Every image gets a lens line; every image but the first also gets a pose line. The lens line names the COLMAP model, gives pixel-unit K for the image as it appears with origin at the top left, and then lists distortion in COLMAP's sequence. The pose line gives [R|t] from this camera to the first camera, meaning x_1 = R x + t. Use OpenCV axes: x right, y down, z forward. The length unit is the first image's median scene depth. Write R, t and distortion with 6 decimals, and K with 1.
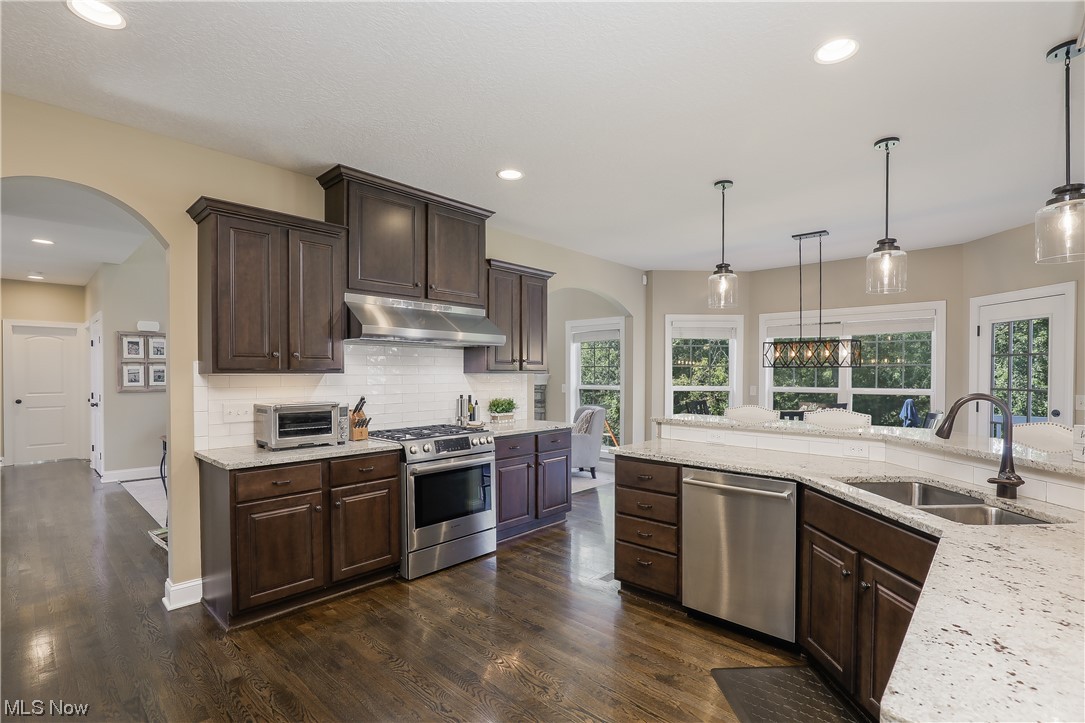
lens RADIAL K [[500.5, 0, 549.7], [0, 500.5, 372.9], [0, 0, 1]] dist [-0.021567, 0.000285]
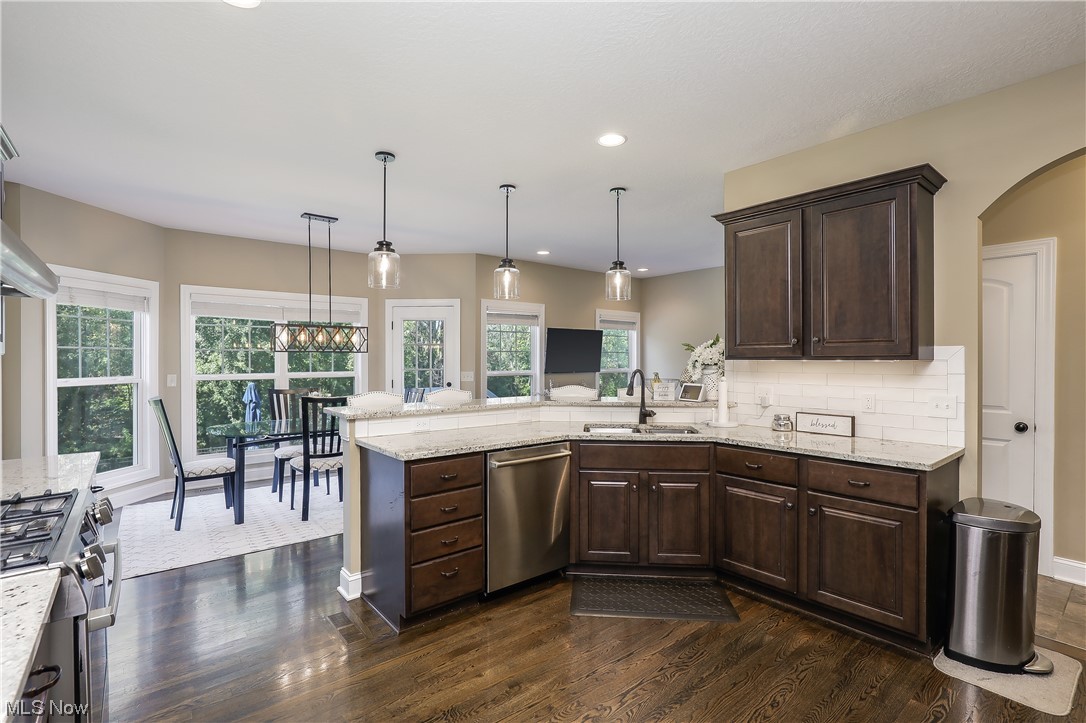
lens RADIAL K [[507.1, 0, 546.3], [0, 507.1, 352.8], [0, 0, 1]] dist [-0.026110, 0.000029]
pose [[0.138063, 0.008247, 0.990389, -0.433013], [0.001645, 0.999962, -0.008556, -0.000693], [-0.990422, 0.002811, 0.138044, 0.454079]]
